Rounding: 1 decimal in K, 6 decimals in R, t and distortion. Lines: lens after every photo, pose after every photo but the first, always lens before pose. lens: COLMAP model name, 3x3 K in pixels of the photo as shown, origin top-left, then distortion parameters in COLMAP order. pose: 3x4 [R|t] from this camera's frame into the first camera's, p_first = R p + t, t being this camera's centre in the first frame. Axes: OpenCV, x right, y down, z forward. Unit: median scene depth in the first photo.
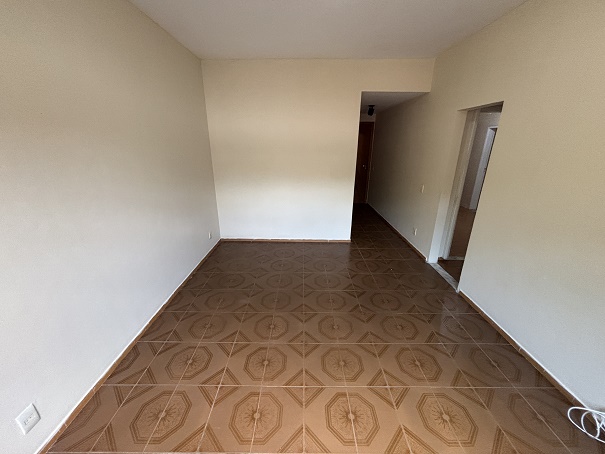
lens RADIAL K [[244.8, 0, 304.2], [0, 244.8, 225.9], [0, 0, 1]] dist [-0.001974, 0.000067]
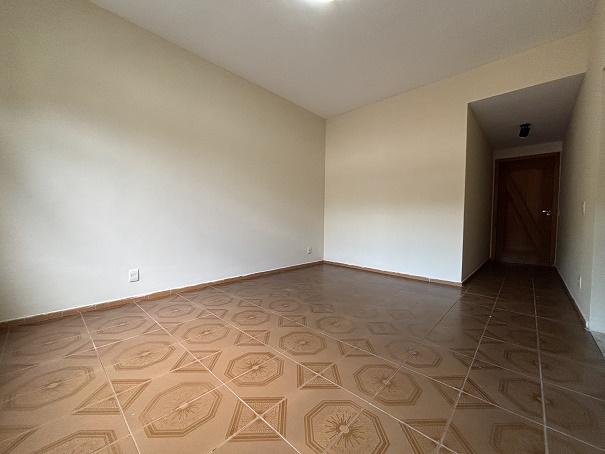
lens RADIAL K [[244.8, 0, 304.2], [0, 244.8, 225.9], [0, 0, 1]] dist [-0.001974, 0.000067]
pose [[0.737938, 0.021709, -0.674519, 0.685865], [-0.219445, 0.952886, -0.209408, 0.314430], [0.638194, 0.302550, 0.707935, 0.226187]]
